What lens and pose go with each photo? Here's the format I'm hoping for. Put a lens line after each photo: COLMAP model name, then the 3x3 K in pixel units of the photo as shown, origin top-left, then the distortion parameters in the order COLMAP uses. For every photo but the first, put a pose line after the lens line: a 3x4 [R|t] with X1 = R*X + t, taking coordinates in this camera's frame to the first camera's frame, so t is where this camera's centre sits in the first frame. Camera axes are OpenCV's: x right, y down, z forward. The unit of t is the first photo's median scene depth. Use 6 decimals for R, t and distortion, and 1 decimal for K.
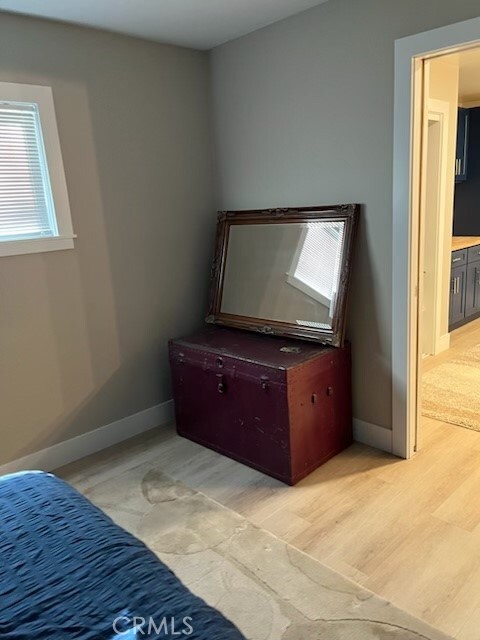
lens RADIAL K [[487.2, 0, 240.3], [0, 487.2, 325.8], [0, 0, 1]] dist [0.063065, -0.069034]
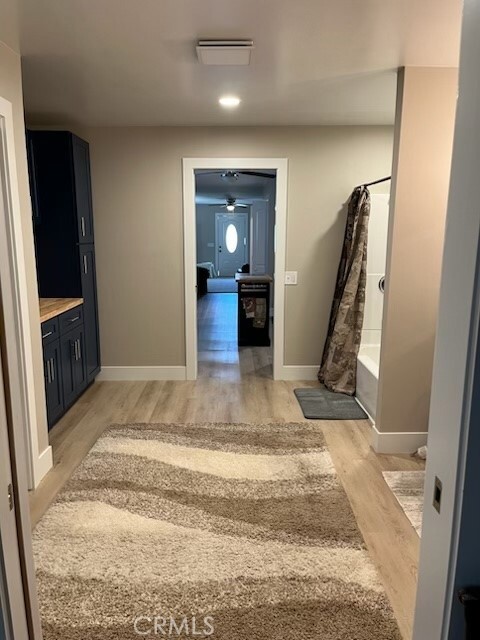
lens RADIAL K [[487.2, 0, 240.3], [0, 487.2, 325.8], [0, 0, 1]] dist [0.063065, -0.069034]
pose [[0.676454, -0.065853, 0.733535, 0.126175], [0.123316, 0.992061, -0.024657, -0.102951], [-0.726087, 0.107136, 0.679205, 0.362457]]
